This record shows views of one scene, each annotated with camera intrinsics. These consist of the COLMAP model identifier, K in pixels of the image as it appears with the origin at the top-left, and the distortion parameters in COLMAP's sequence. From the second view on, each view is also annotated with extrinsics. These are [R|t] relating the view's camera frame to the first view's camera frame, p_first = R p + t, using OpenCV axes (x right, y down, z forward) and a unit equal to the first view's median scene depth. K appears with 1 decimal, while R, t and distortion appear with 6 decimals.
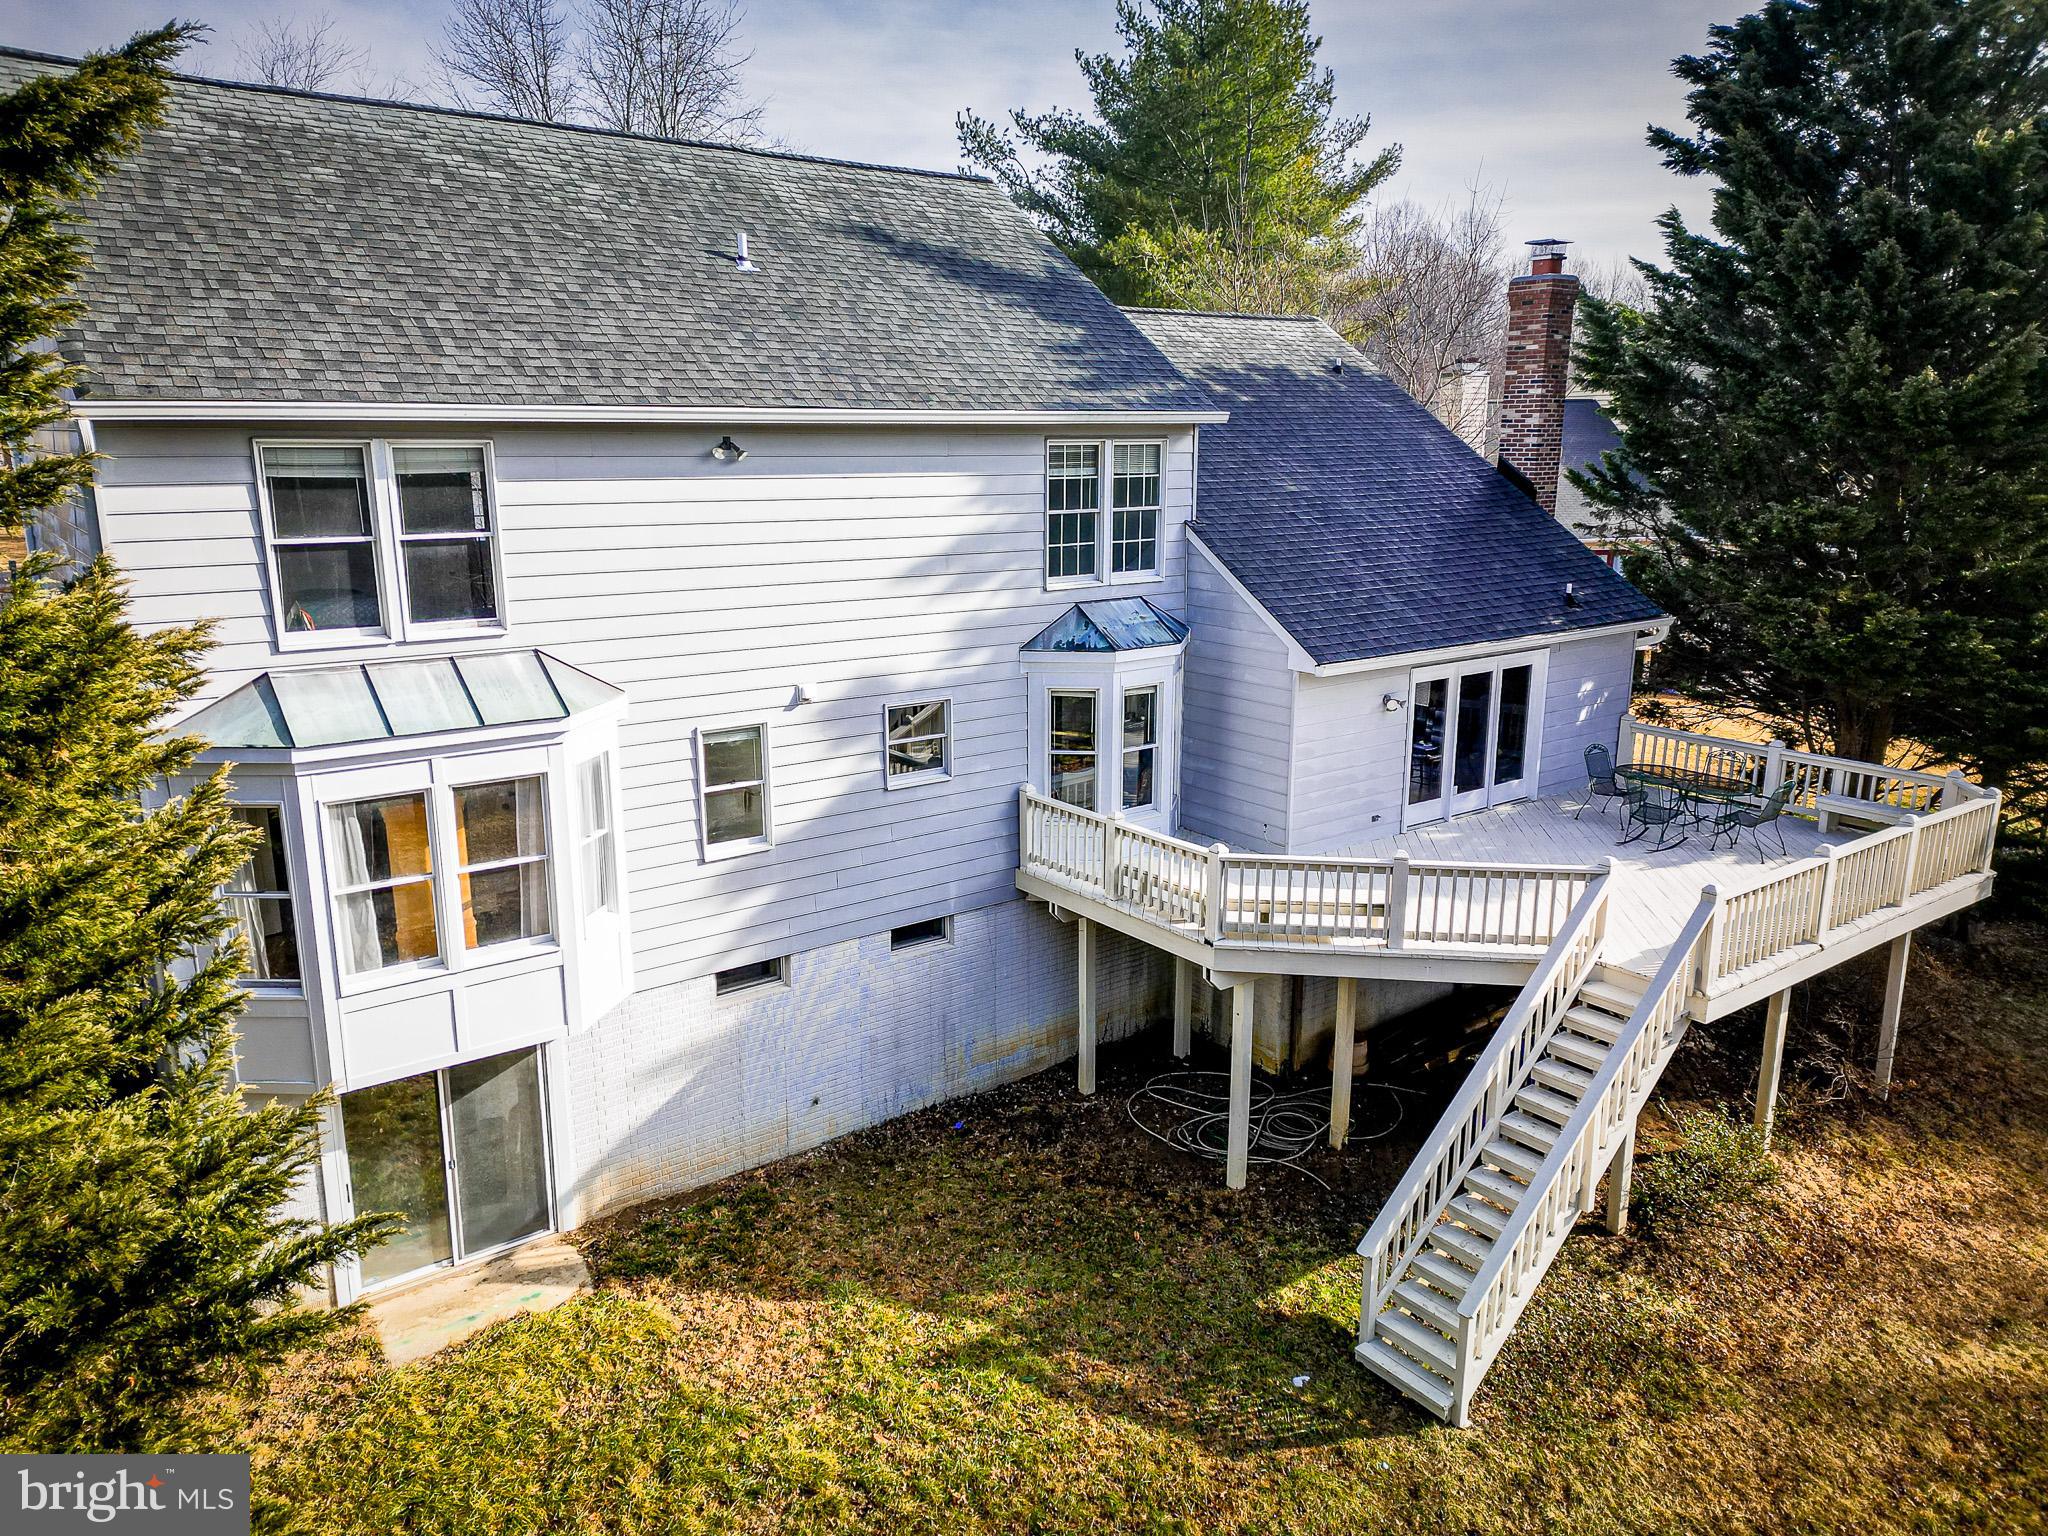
lens RADIAL K [[1419.0, 0, 1021.5], [0, 1419.0, 778.2], [0, 0, 1]] dist [0.087566, -0.091360]
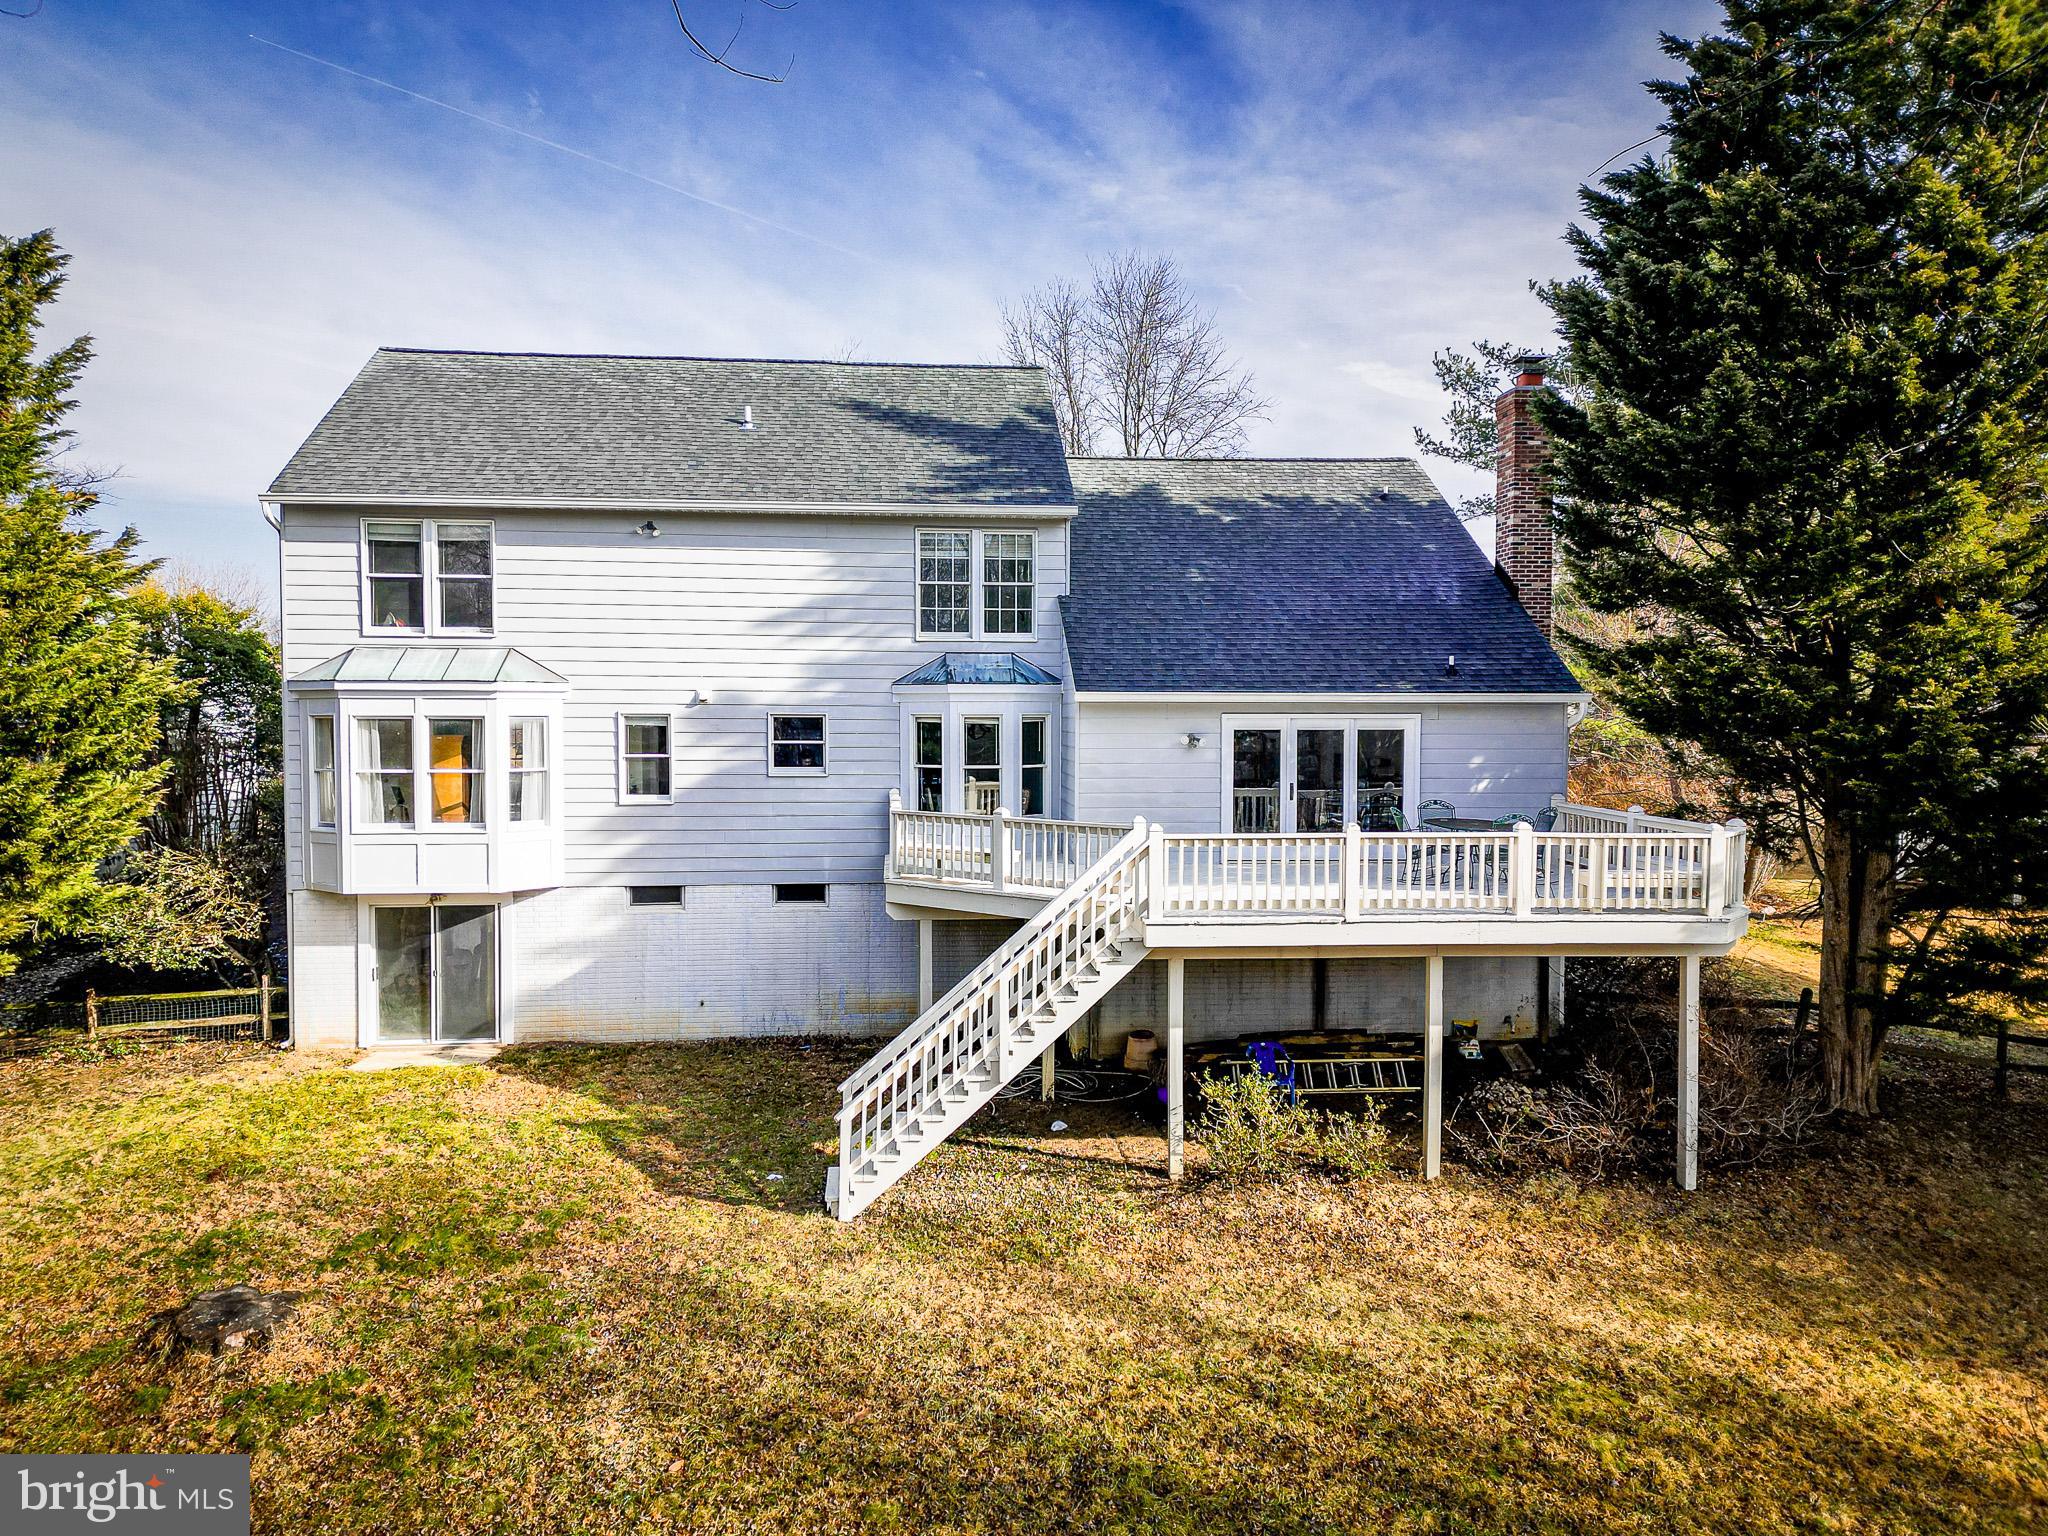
lens RADIAL K [[1419.0, 0, 1021.5], [0, 1419.0, 778.2], [0, 0, 1]] dist [0.087566, -0.091360]
pose [[0.845296, 0.025417, -0.533693, 0.794028], [-0.128448, 0.979241, -0.156807, 0.182674], [0.518629, 0.201100, 0.831013, -0.010100]]
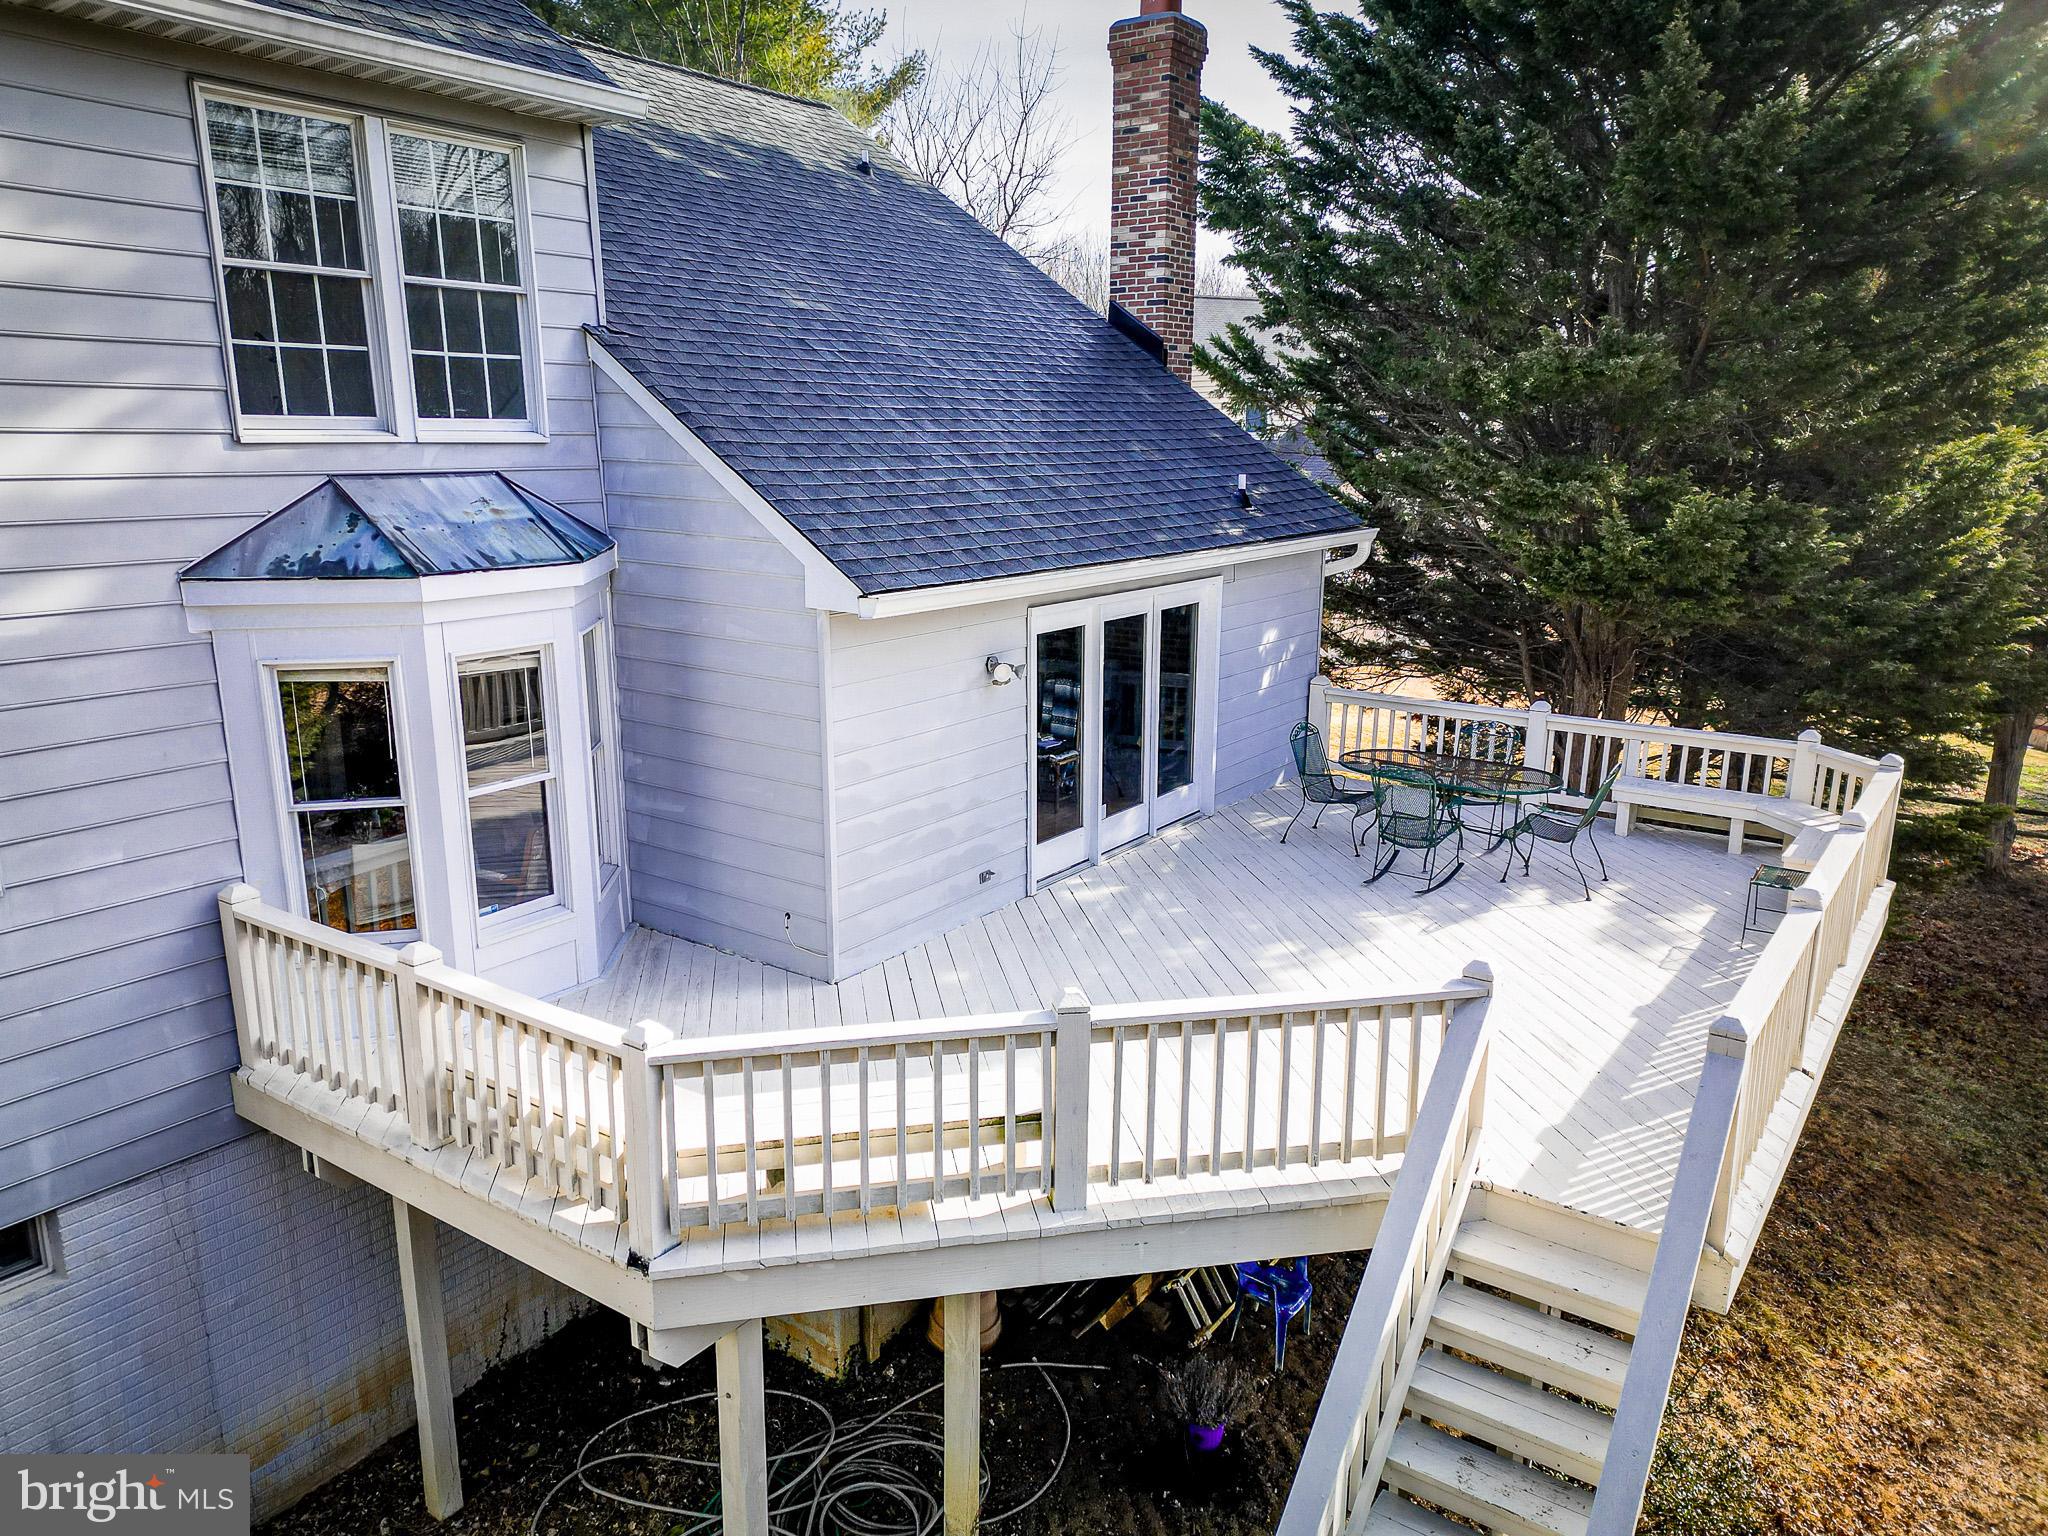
lens RADIAL K [[1419.0, 0, 1021.5], [0, 1419.0, 778.2], [0, 0, 1]] dist [0.087566, -0.091360]
pose [[0.953454, -0.068842, 0.293575, 0.108417], [0.068217, 0.997594, 0.012378, -0.017702], [-0.293721, 0.008225, 0.955856, 0.498727]]
